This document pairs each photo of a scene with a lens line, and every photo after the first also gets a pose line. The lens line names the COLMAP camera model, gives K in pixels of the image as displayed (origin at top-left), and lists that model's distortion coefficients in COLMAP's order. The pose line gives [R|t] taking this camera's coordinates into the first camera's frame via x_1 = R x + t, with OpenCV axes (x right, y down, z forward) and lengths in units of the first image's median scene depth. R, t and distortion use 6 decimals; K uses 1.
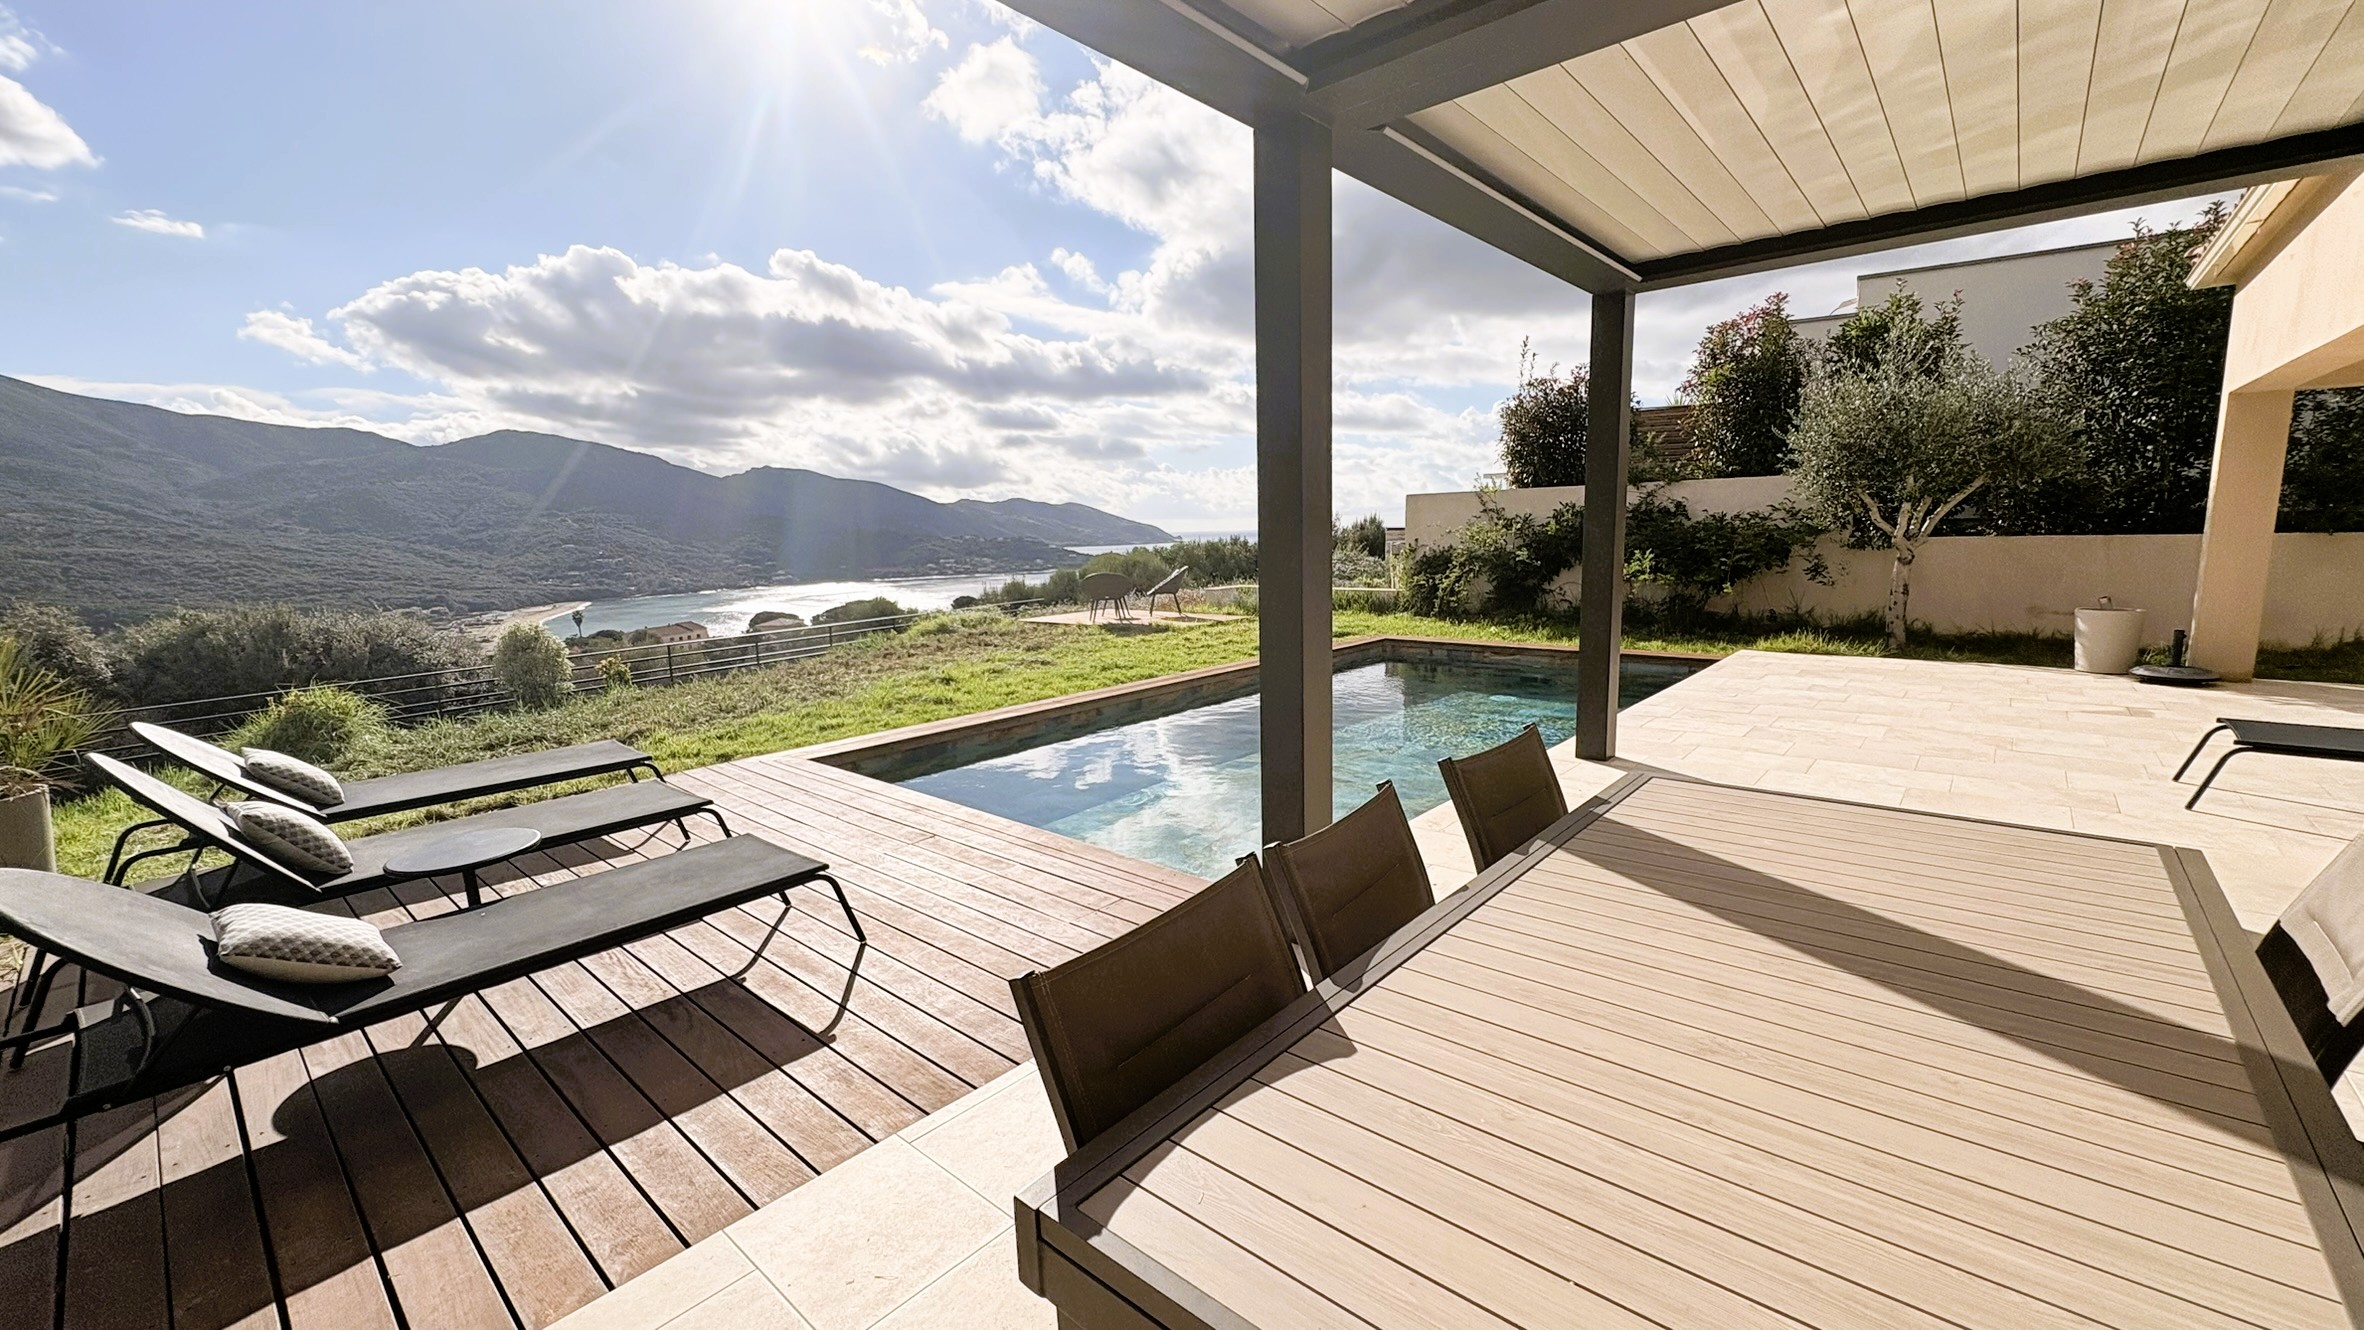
lens RADIAL K [[943.3, 0, 1180.6], [0, 943.3, 670.3], [0, 0, 1]] dist [0.003782, 0.000056]
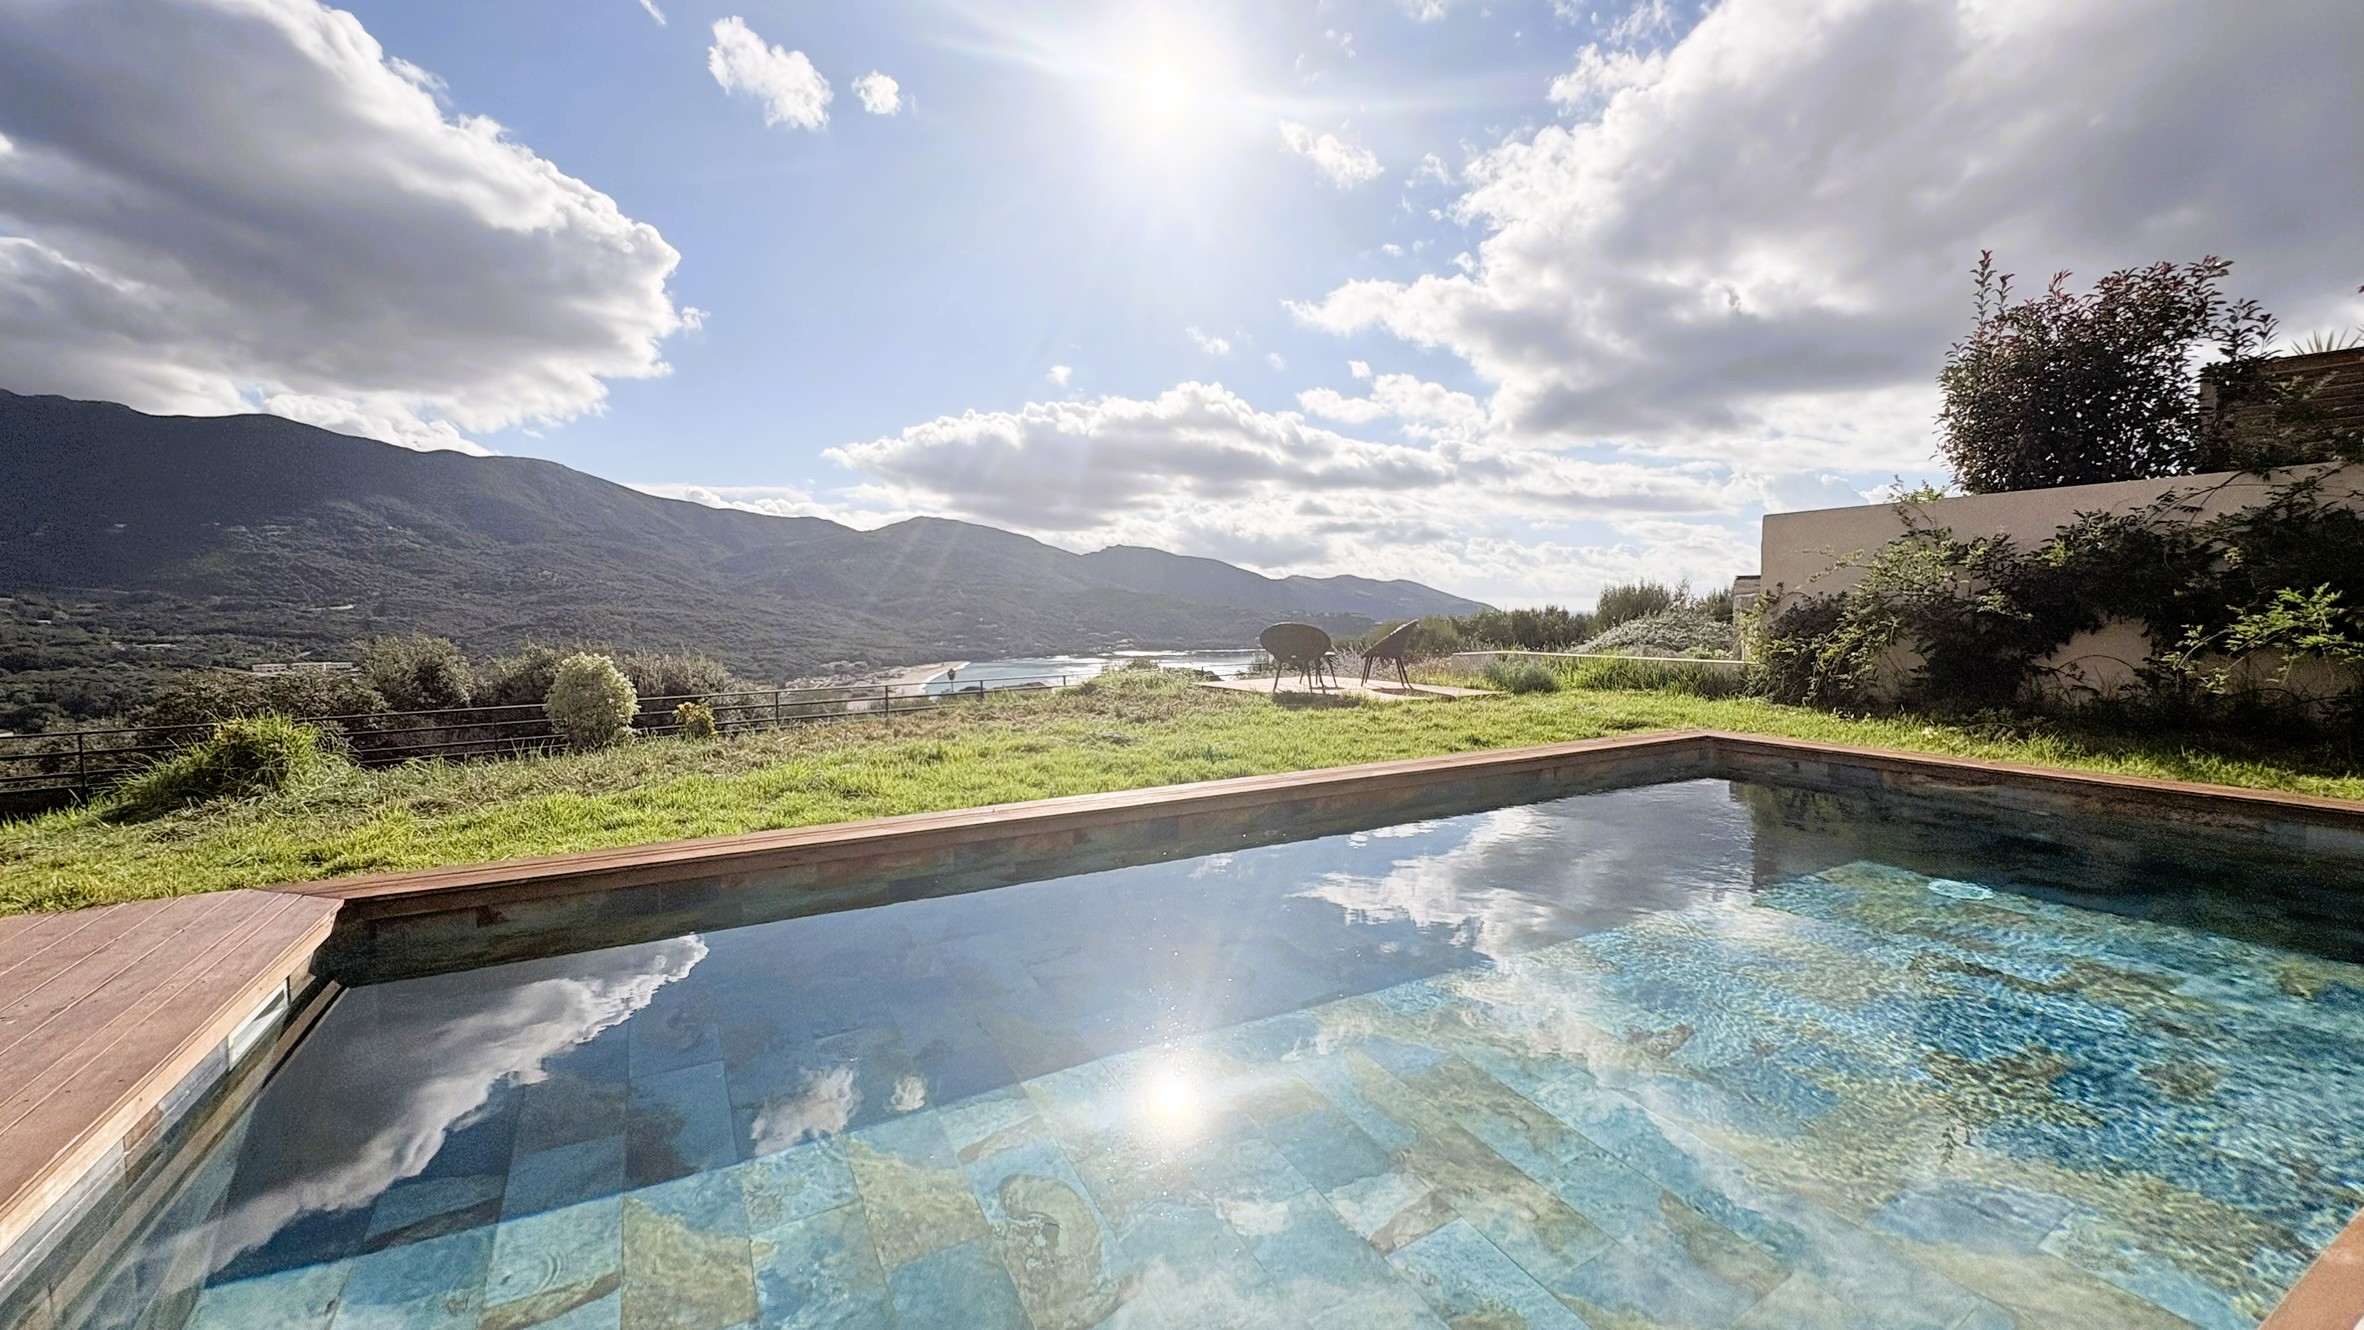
lens RADIAL K [[943.3, 0, 1185.4], [0, 943.3, 669.1], [0, 0, 1]] dist [0.003782, 0.000056]
pose [[0.943780, 0.039058, -0.328260, 0.082309], [-0.065691, 0.995351, -0.070437, -0.010150], [0.323983, 0.088041, 0.941958, 0.273409]]
